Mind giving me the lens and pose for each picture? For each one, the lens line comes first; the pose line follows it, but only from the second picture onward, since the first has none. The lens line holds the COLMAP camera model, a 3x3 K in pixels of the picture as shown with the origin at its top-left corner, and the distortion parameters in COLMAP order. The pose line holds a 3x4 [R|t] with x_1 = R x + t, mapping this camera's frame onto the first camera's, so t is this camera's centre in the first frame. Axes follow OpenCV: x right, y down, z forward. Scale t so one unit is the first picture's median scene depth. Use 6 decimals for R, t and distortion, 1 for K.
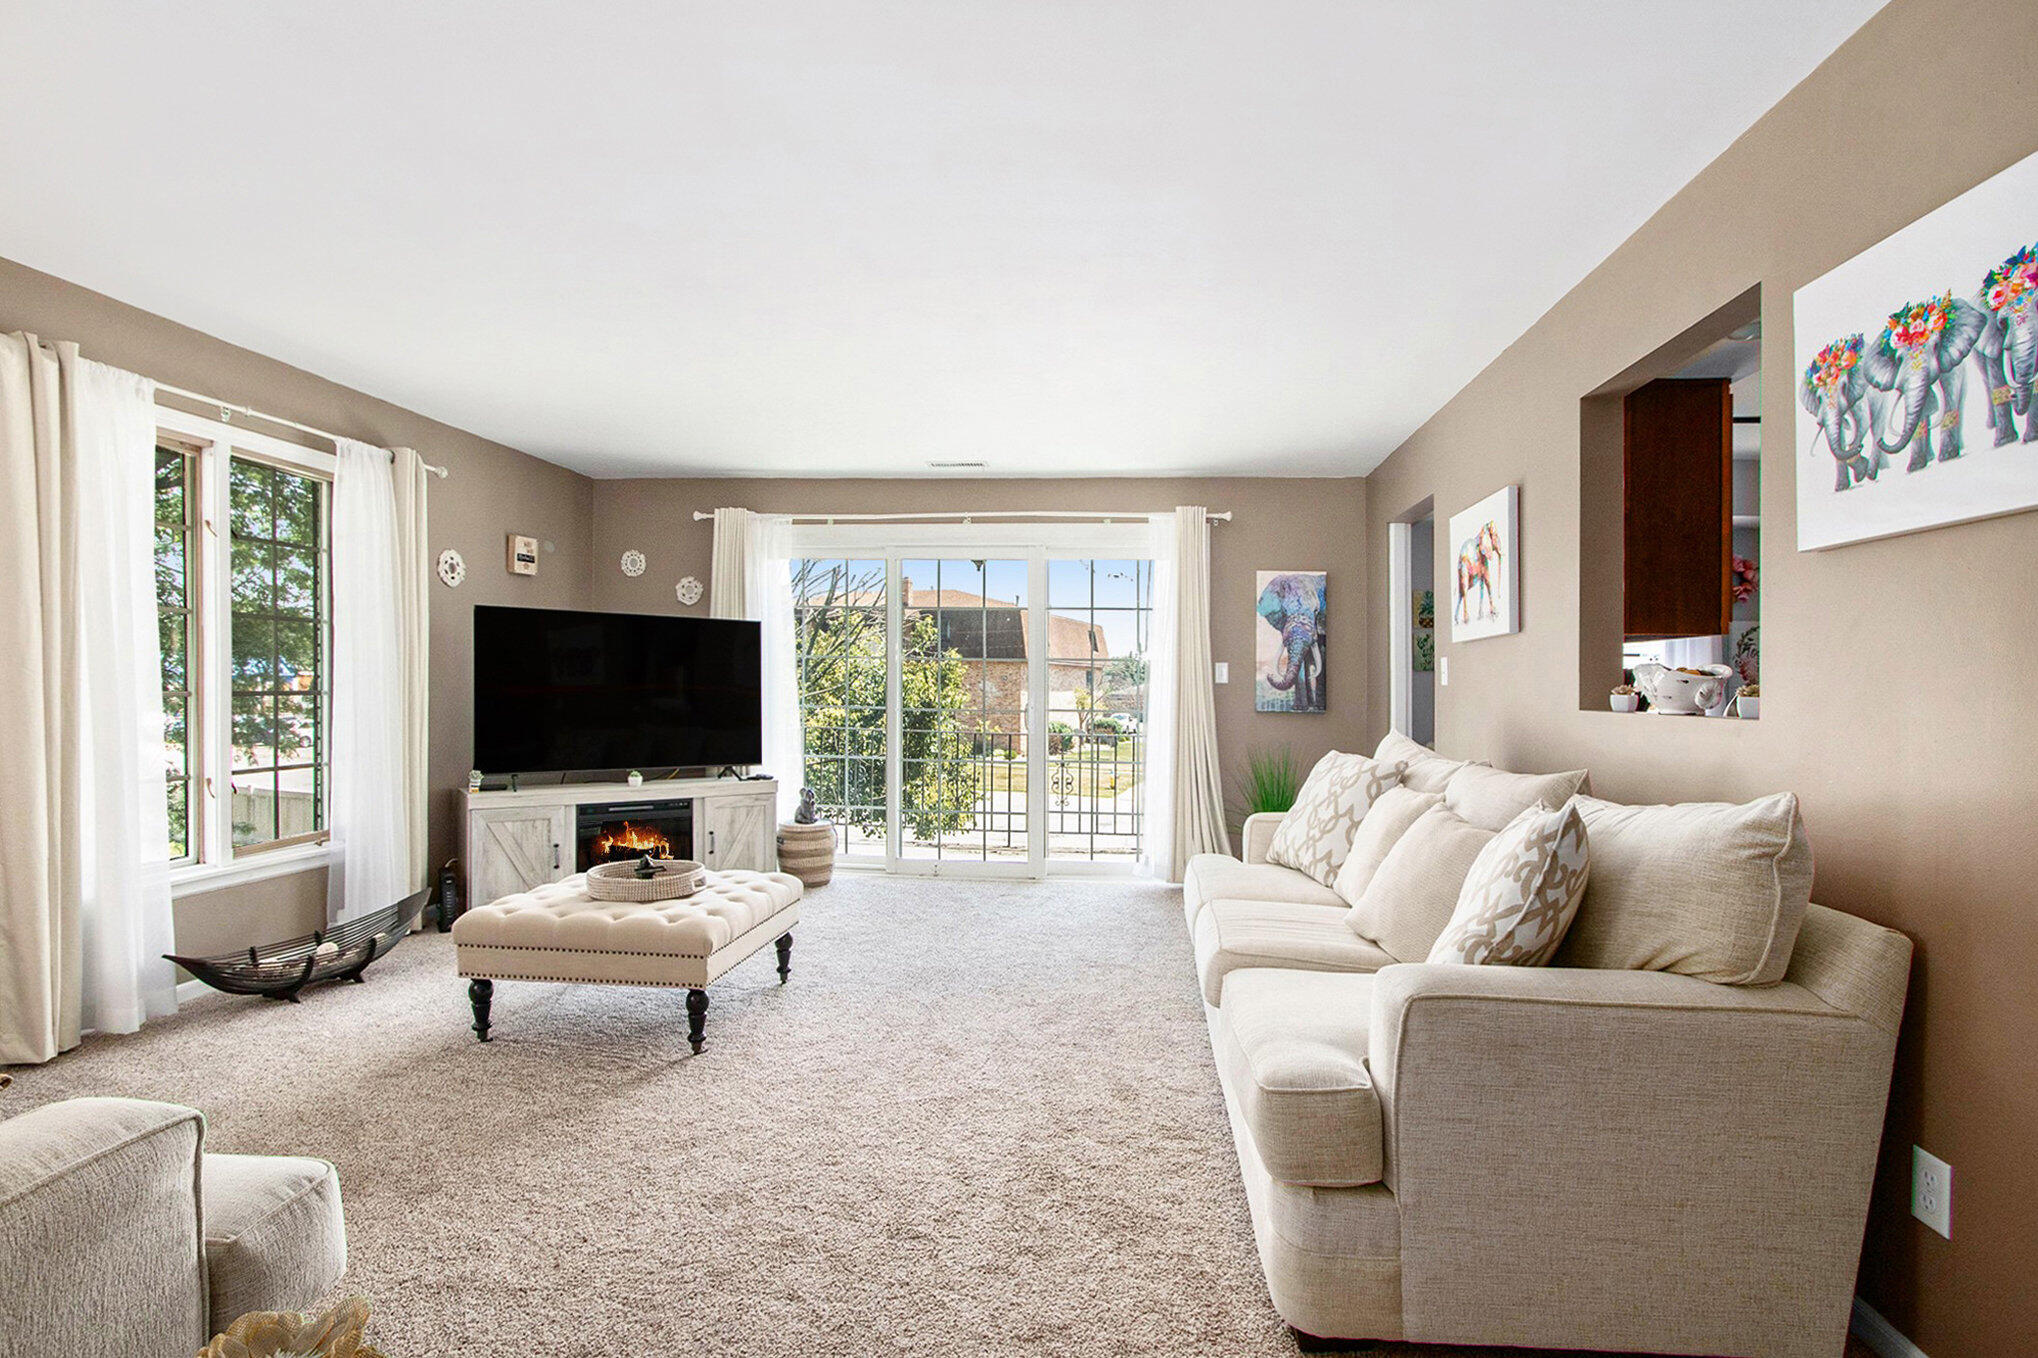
lens RADIAL K [[948.1, 0, 1017.9], [0, 948.1, 680.2], [0, 0, 1]] dist [-0.011441, 0.000588]
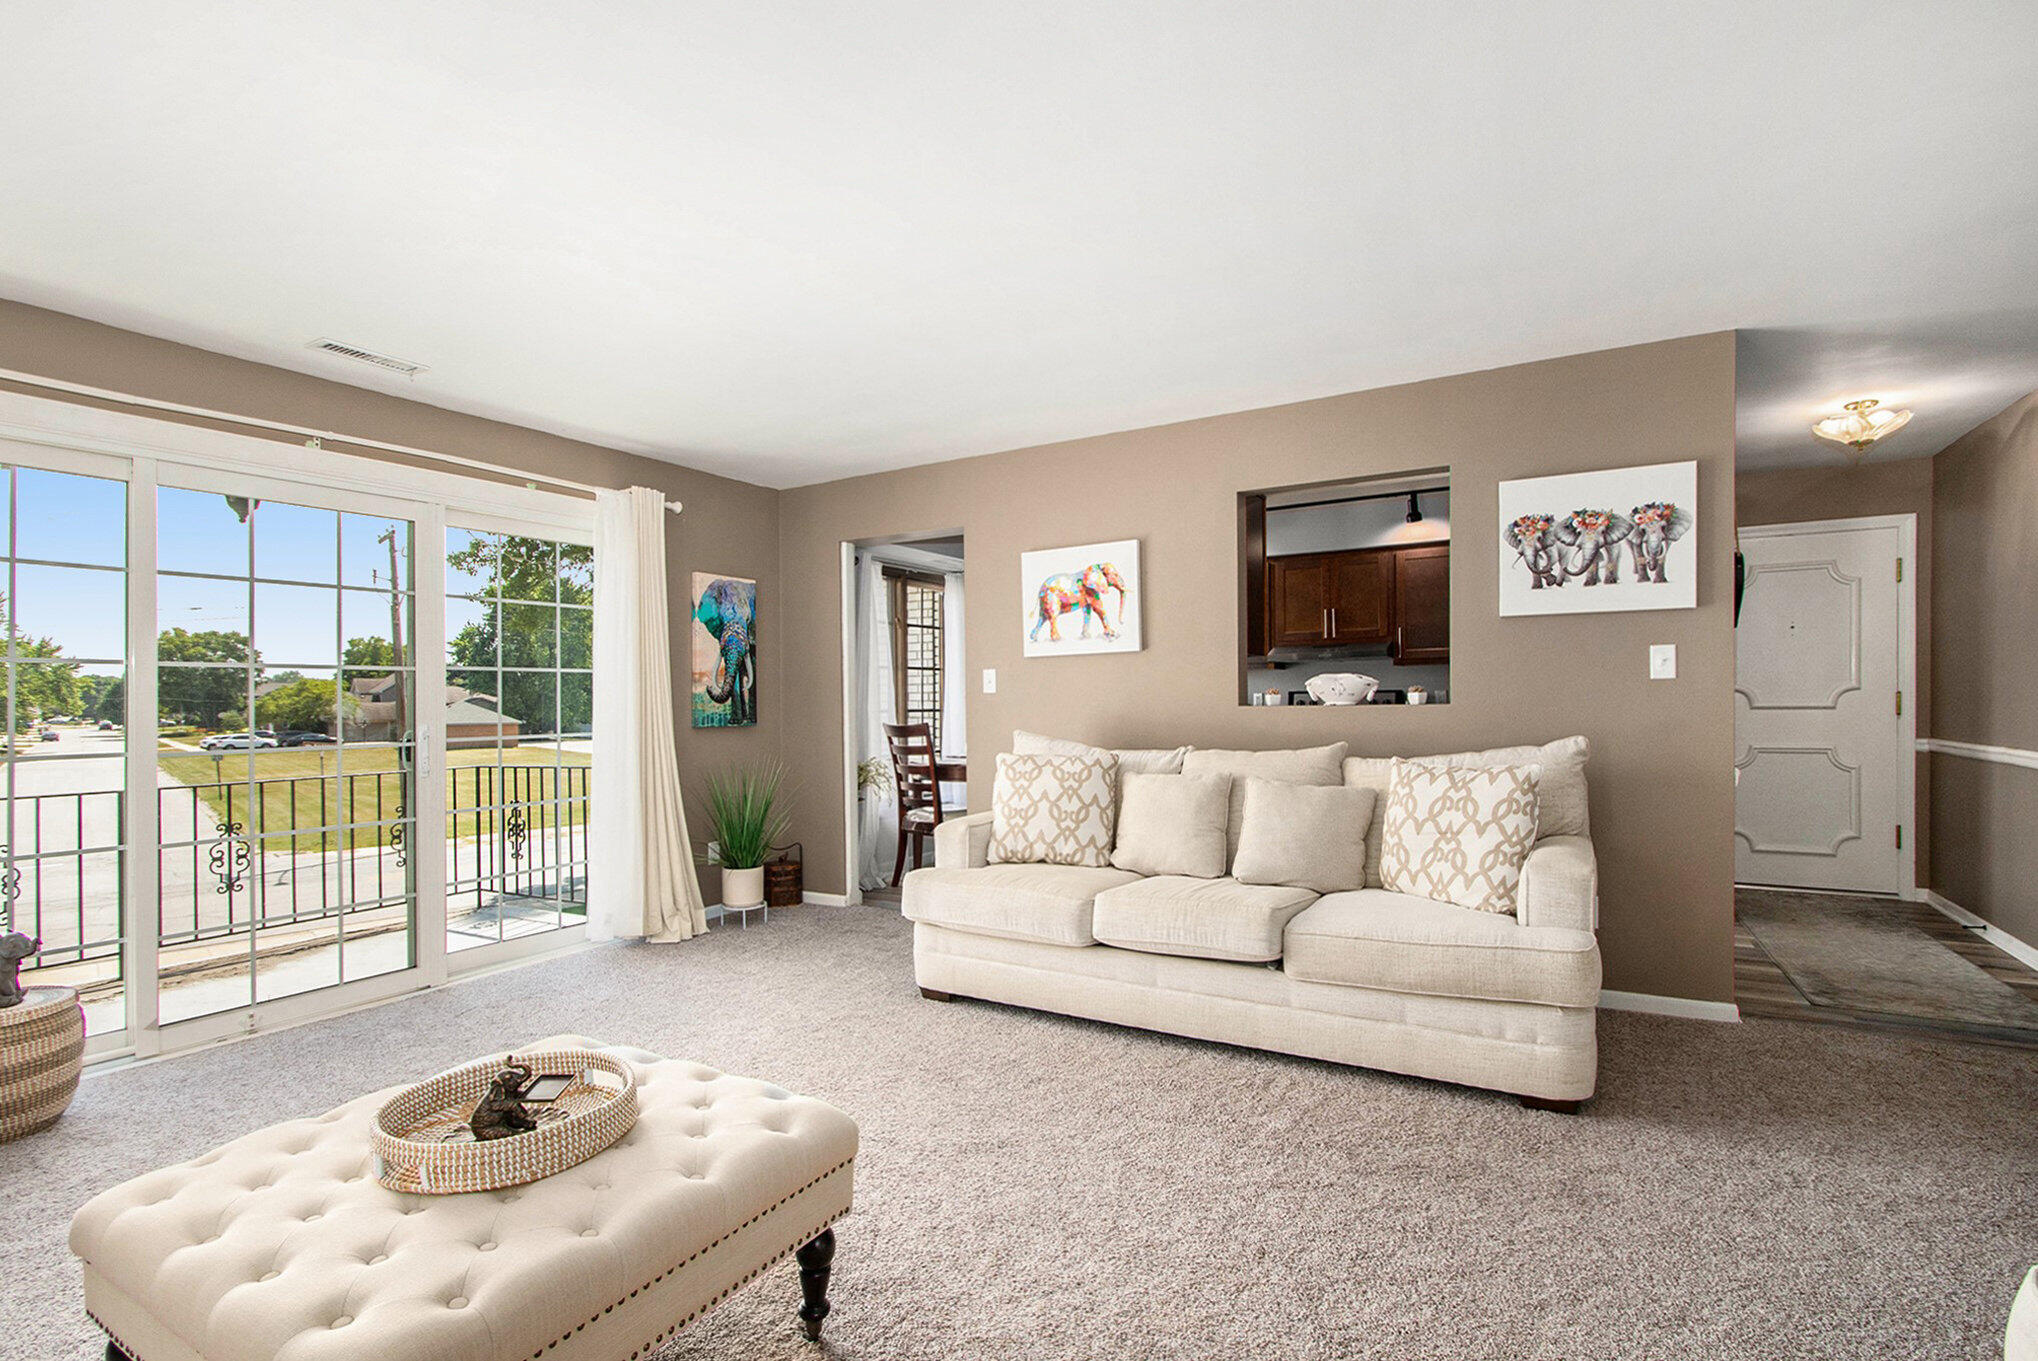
lens RADIAL K [[948.1, 0, 1005.4], [0, 948.1, 695.0], [0, 0, 1]] dist [-0.011441, 0.000588]
pose [[0.426751, -0.018175, 0.904186, -1.459210], [0.016257, 0.999791, 0.012424, -0.015090], [-0.904223, 0.009398, 0.426958, 1.155959]]
